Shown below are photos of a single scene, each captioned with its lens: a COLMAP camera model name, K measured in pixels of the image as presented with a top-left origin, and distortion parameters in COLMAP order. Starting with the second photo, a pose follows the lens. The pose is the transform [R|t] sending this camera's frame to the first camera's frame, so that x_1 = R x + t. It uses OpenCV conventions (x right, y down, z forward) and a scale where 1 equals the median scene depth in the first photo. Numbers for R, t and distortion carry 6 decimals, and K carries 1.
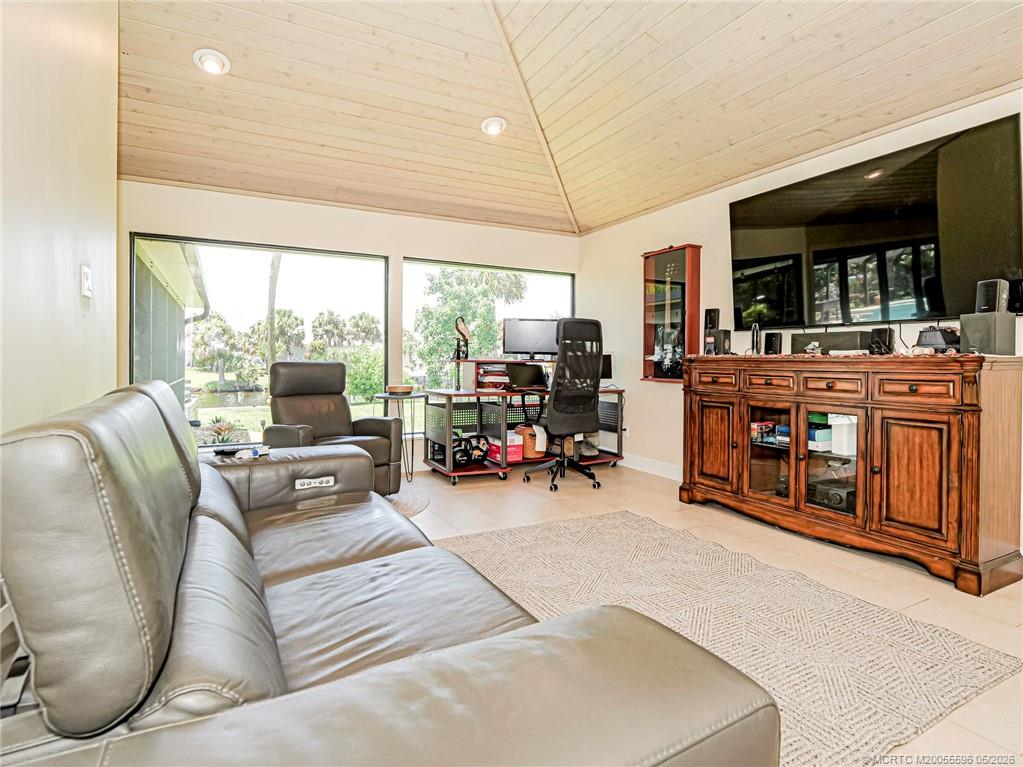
lens RADIAL K [[525.2, 0, 500.1], [0, 525.2, 361.7], [0, 0, 1]] dist [-0.006312, -0.003311]
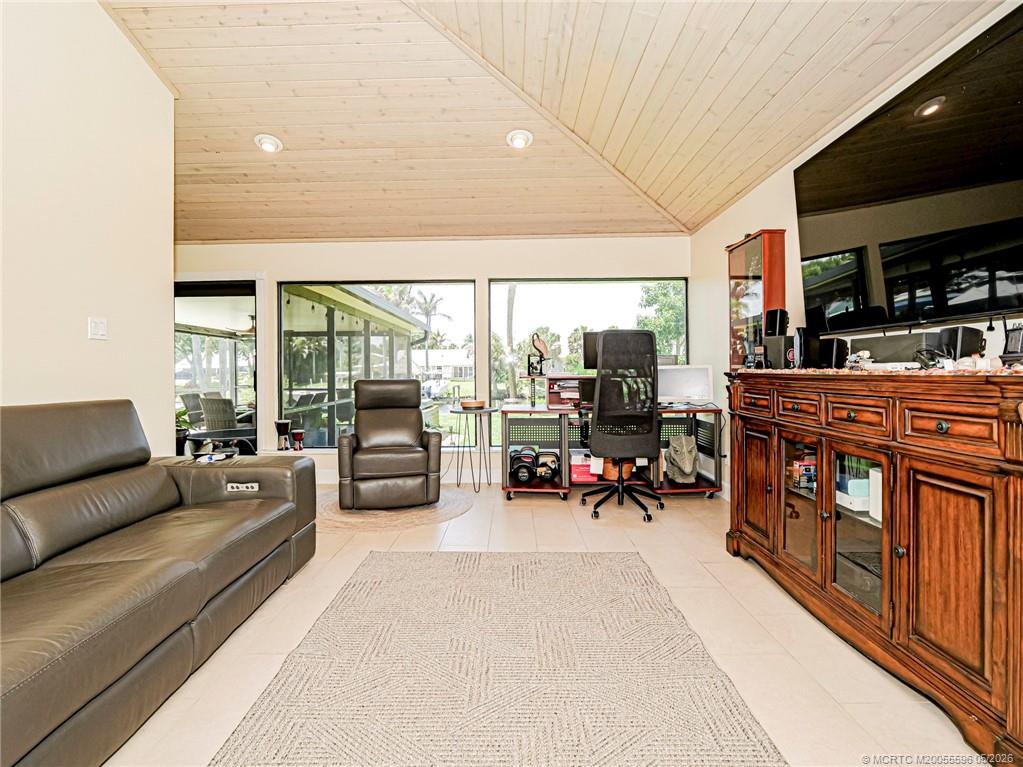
lens RADIAL K [[494.8, 0, 507.7], [0, 494.8, 373.3], [0, 0, 1]] dist [-0.017004, 0.000724]
pose [[0.885405, -0.010400, -0.464704, 0.453111], [0.011070, 0.999938, -0.001286, -0.011176], [0.464688, -0.004006, 0.885465, 0.198057]]
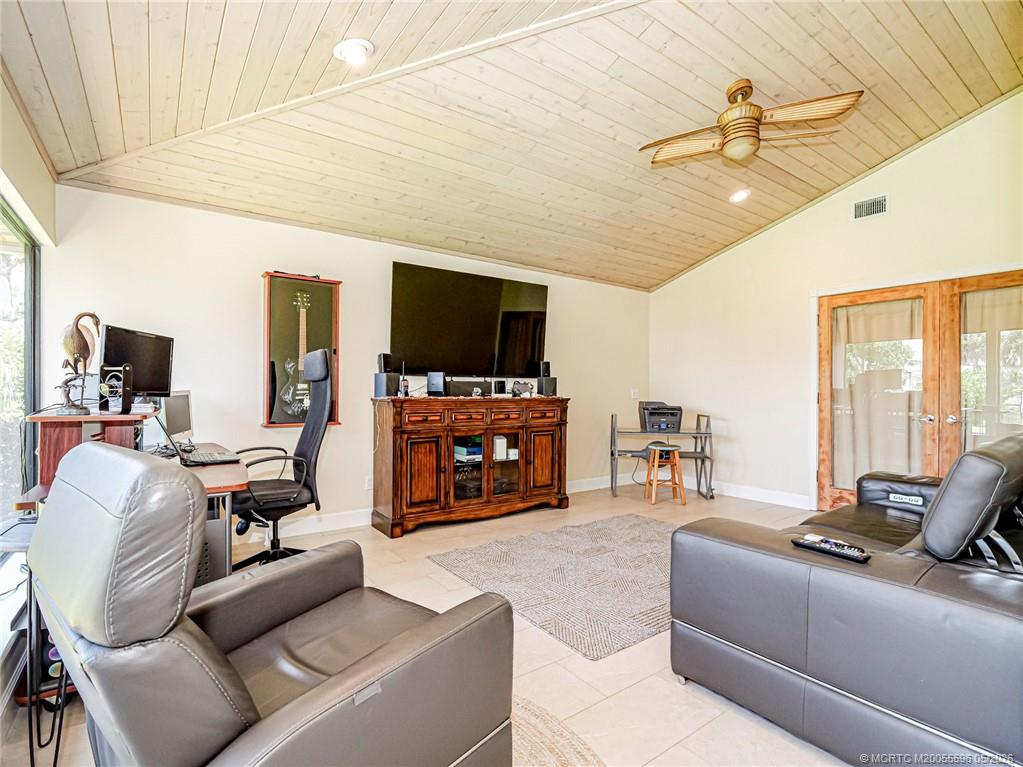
lens RADIAL K [[494.8, 0, 508.7], [0, 494.8, 394.6], [0, 0, 1]] dist [-0.017004, 0.000724]
pose [[-0.136474, -0.009243, 0.990601, -0.737556], [0.000208, 0.999956, 0.009359, -0.030014], [-0.990644, 0.001483, -0.136466, 1.026450]]
